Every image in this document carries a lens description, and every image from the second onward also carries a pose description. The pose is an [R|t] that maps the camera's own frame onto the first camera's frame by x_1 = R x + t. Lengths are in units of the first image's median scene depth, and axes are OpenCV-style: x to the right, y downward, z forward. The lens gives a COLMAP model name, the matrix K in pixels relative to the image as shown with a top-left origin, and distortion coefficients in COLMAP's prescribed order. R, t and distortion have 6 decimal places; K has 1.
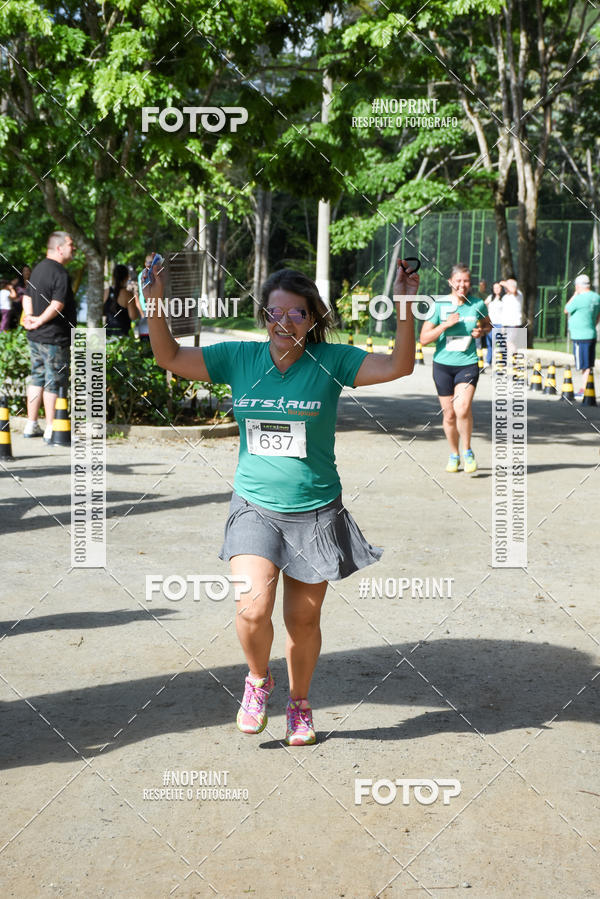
lens RADIAL K [[2254.1, 0, 286.3], [0, 2254.1, 437.3], [0, 0, 1]] dist [0.869122, 0.000000]
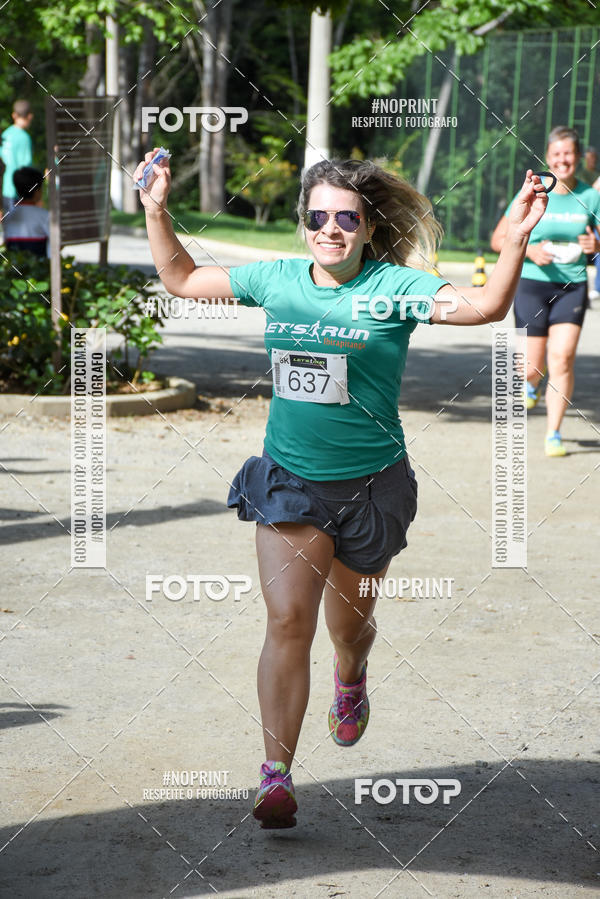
lens RADIAL K [[2230.3, 0, 307.3], [0, 2230.3, 452.2], [0, 0, 1]] dist [0.379016, 0.000000]
pose [[0.999942, 0.007614, 0.007657, 0.009467], [-0.007665, 0.999948, 0.006707, 0.005464], [-0.007605, -0.006765, 0.999948, 0.417287]]
